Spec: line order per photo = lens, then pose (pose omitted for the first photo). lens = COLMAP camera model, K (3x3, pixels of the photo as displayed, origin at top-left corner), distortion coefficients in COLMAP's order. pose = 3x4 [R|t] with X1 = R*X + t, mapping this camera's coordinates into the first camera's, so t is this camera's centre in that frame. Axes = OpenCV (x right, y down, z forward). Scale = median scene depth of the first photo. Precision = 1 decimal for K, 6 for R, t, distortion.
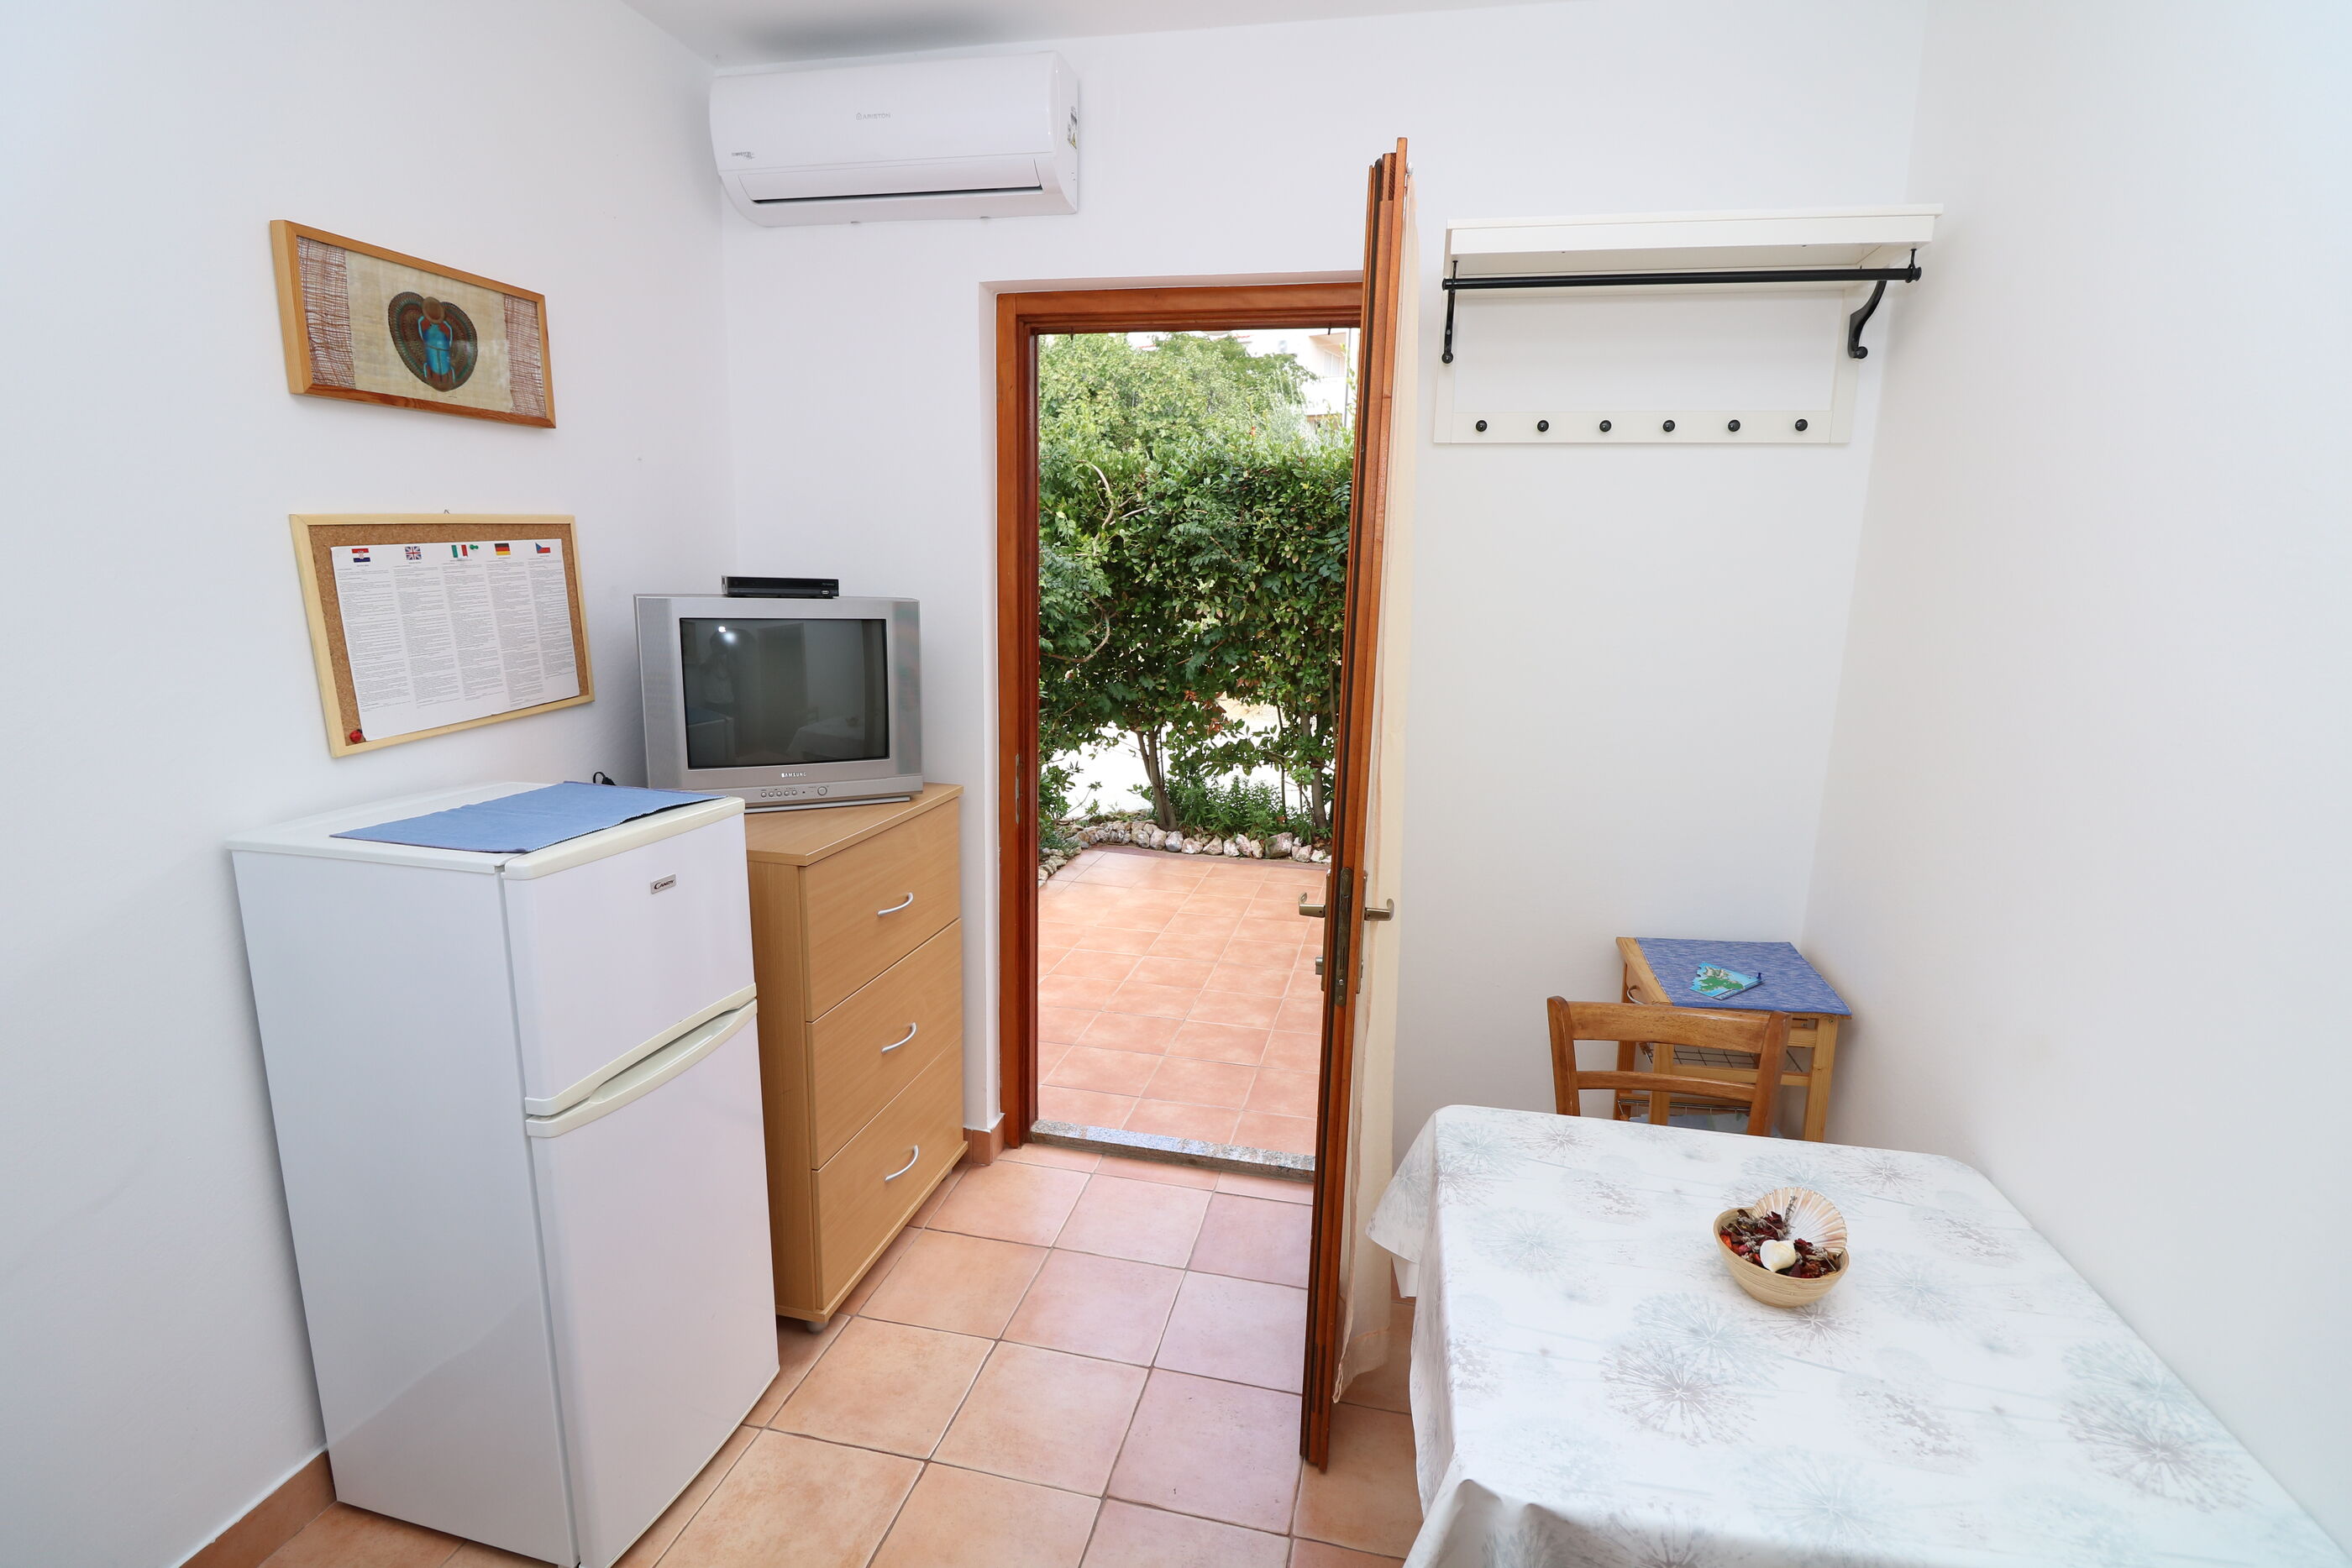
lens RADIAL K [[1095.9, 0, 1179.6], [0, 1095.9, 777.3], [0, 0, 1]] dist [-0.001354, -0.013874]
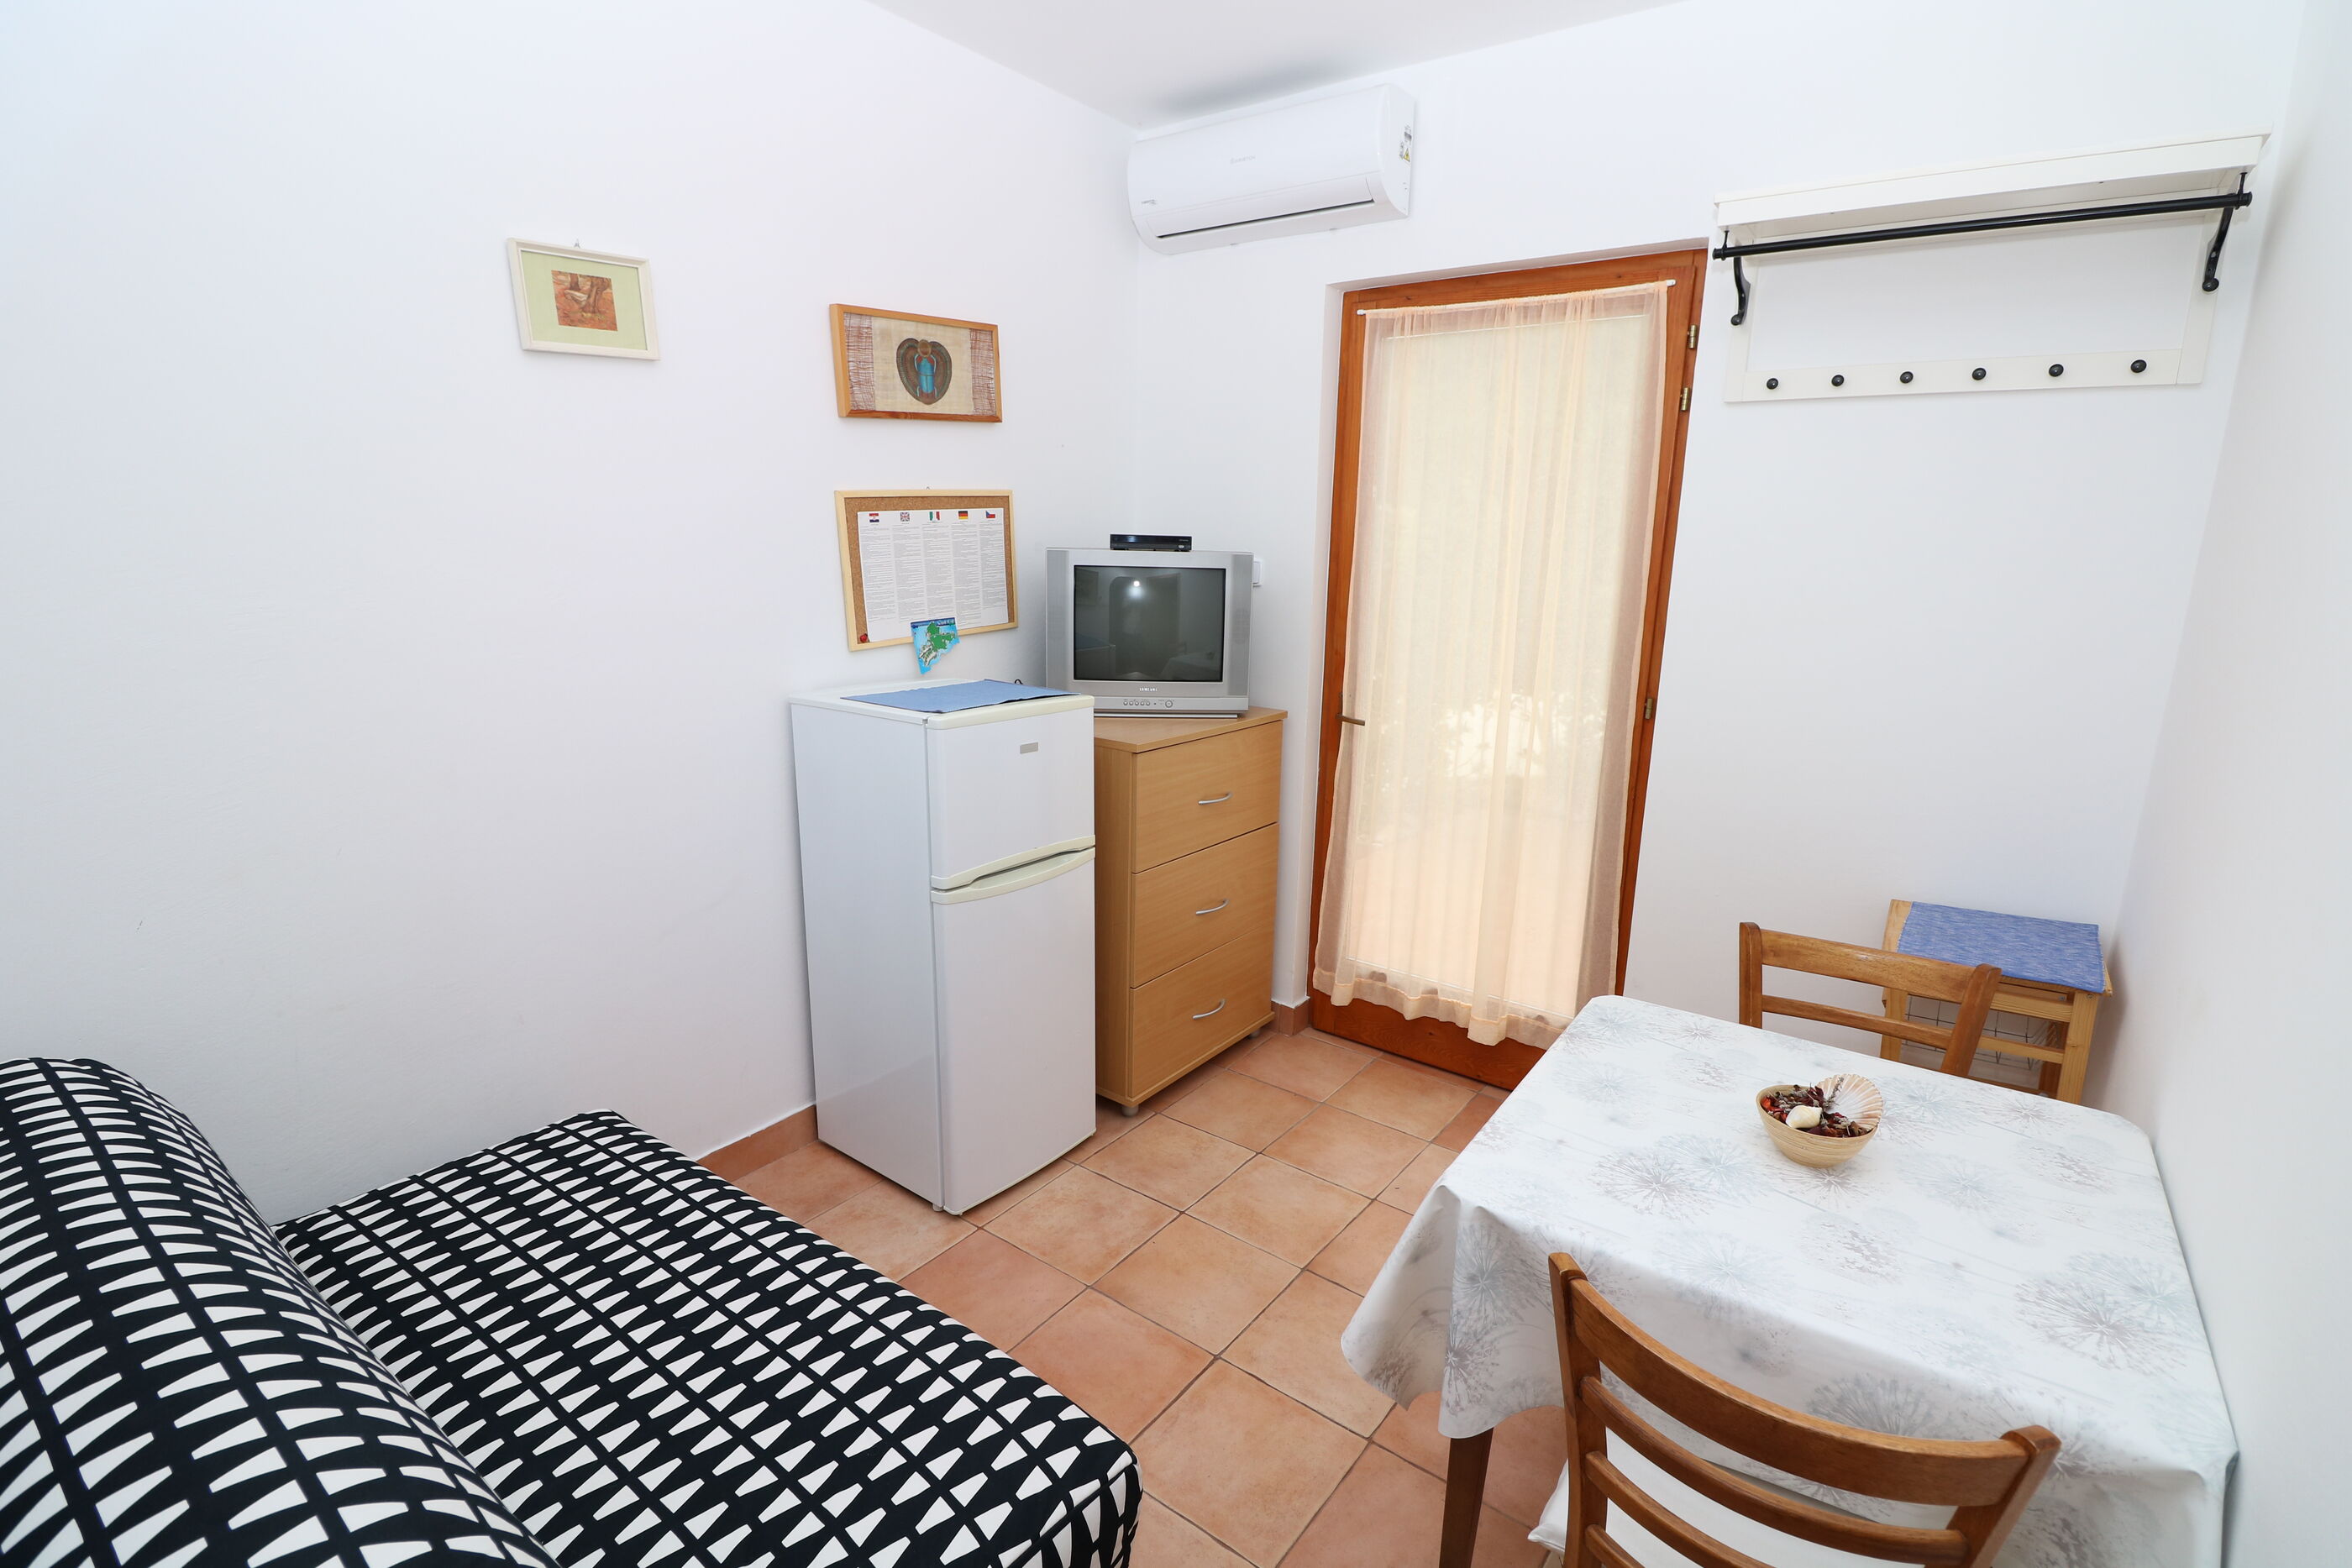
lens RADIAL K [[1122.0, 0, 1176.0], [0, 1122.0, 784.0], [0, 0, 1]] dist [-0.001901, -0.014582]
pose [[0.908174, 0.085470, -0.409774, 0.260748], [-0.075518, 0.996324, 0.040443, 0.060704], [0.411724, -0.005784, 0.911290, -0.215131]]
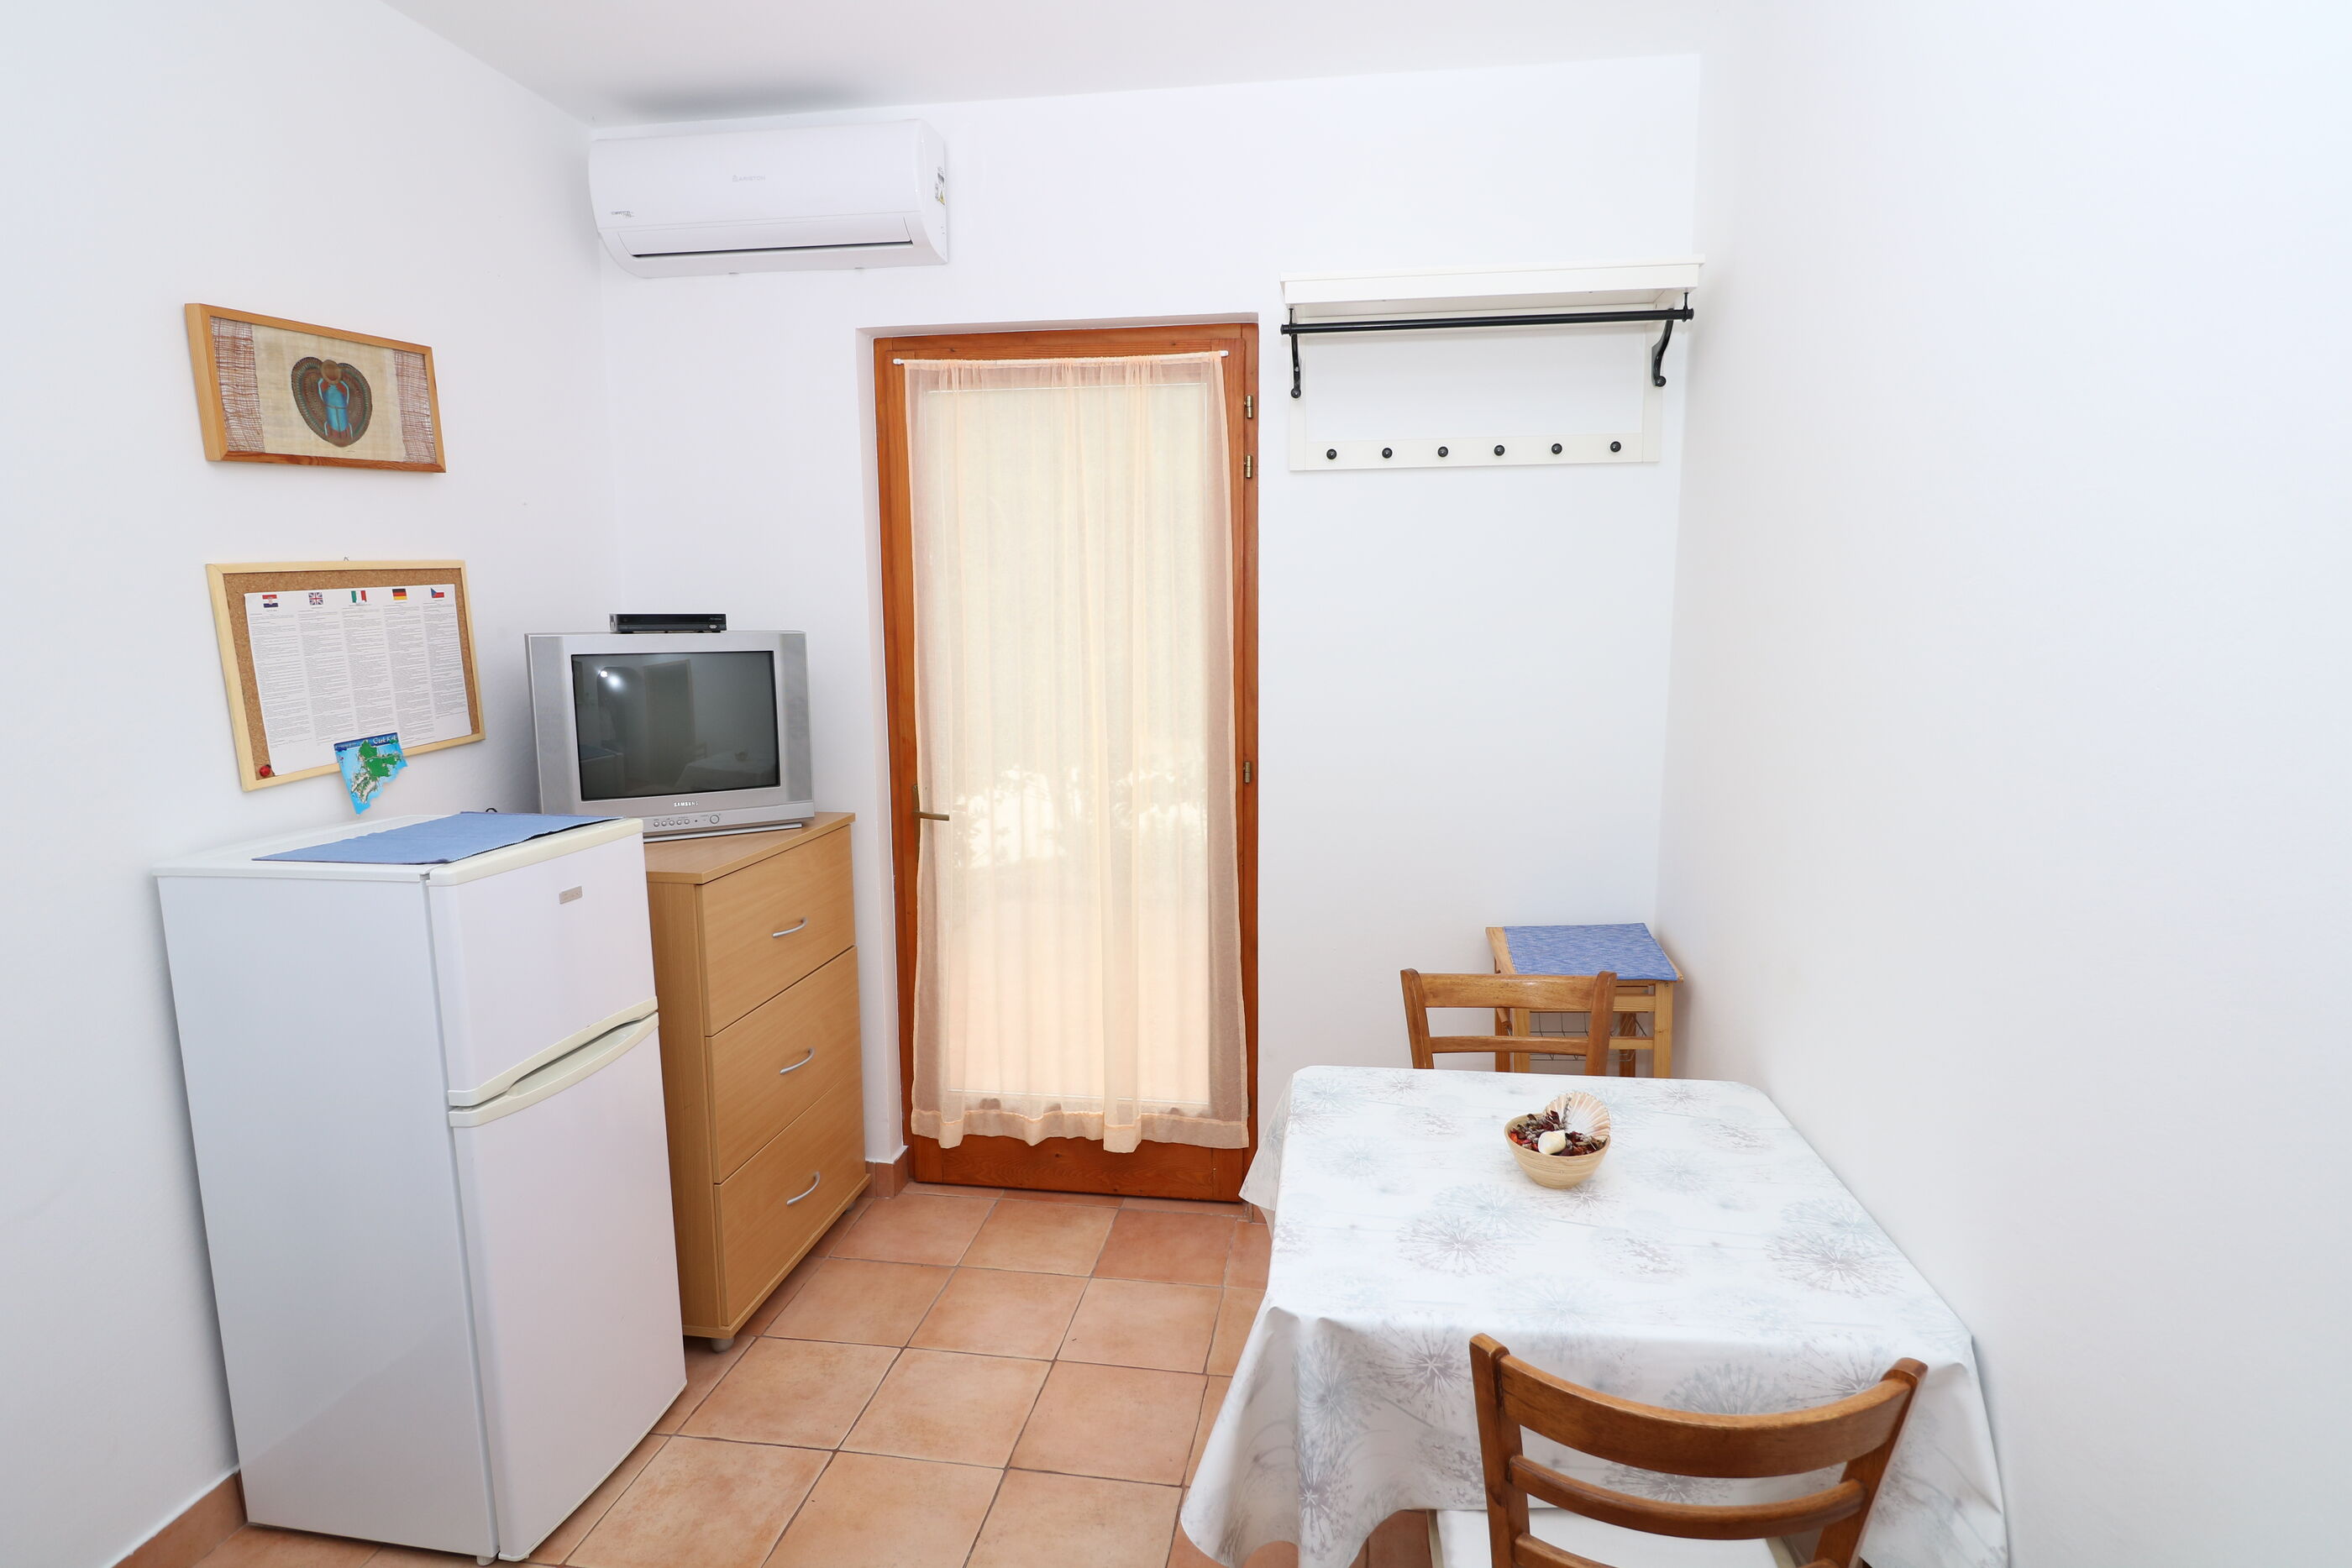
lens RADIAL K [[1253.8, 0, 1194.7], [0, 1253.8, 777.6], [0, 0, 1]] dist [0.001636, -0.012378]
pose [[0.997198, -0.039196, 0.063710, 0.056958], [0.042347, 0.997906, -0.048883, 0.058669], [-0.061661, 0.051444, 0.996771, -0.233681]]
